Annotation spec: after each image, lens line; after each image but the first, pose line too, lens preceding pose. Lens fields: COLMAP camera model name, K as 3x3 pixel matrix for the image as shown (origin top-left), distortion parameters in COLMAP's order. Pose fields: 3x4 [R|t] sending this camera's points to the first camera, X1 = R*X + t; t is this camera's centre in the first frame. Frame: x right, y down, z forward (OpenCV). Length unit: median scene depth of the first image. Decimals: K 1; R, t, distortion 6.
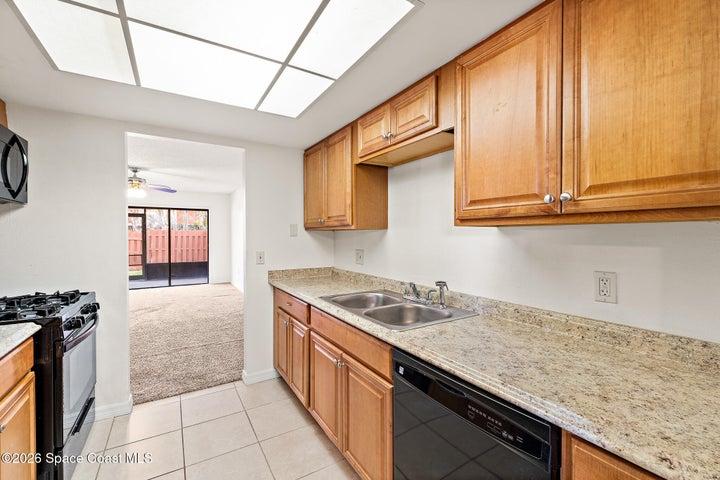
lens RADIAL K [[305.0, 0, 360.0], [0, 305.0, 240.0], [0, 0, 1]] dist [0.000158, -0.000098]
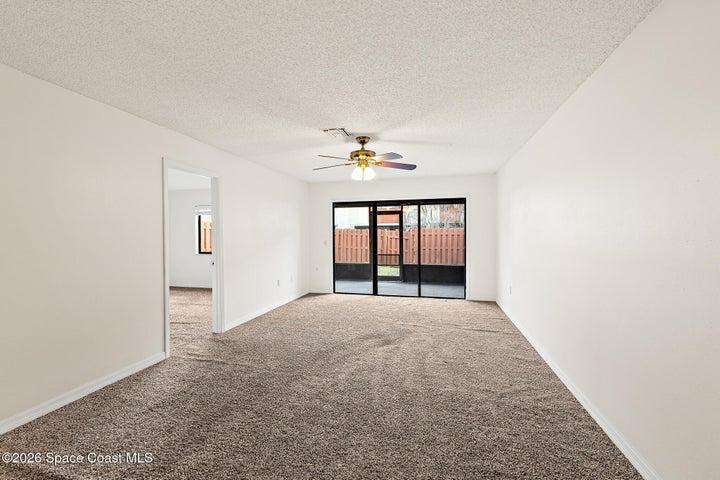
lens RADIAL K [[300.3, 0, 358.0], [0, 300.3, 236.9], [0, 0, 1]] dist [0.000813, 0.000304]
pose [[0.682936, 0.005248, -0.730460, -0.236736], [-0.008527, 0.999963, -0.000789, -0.007670], [0.730429, 0.006768, 0.682956, 0.514599]]
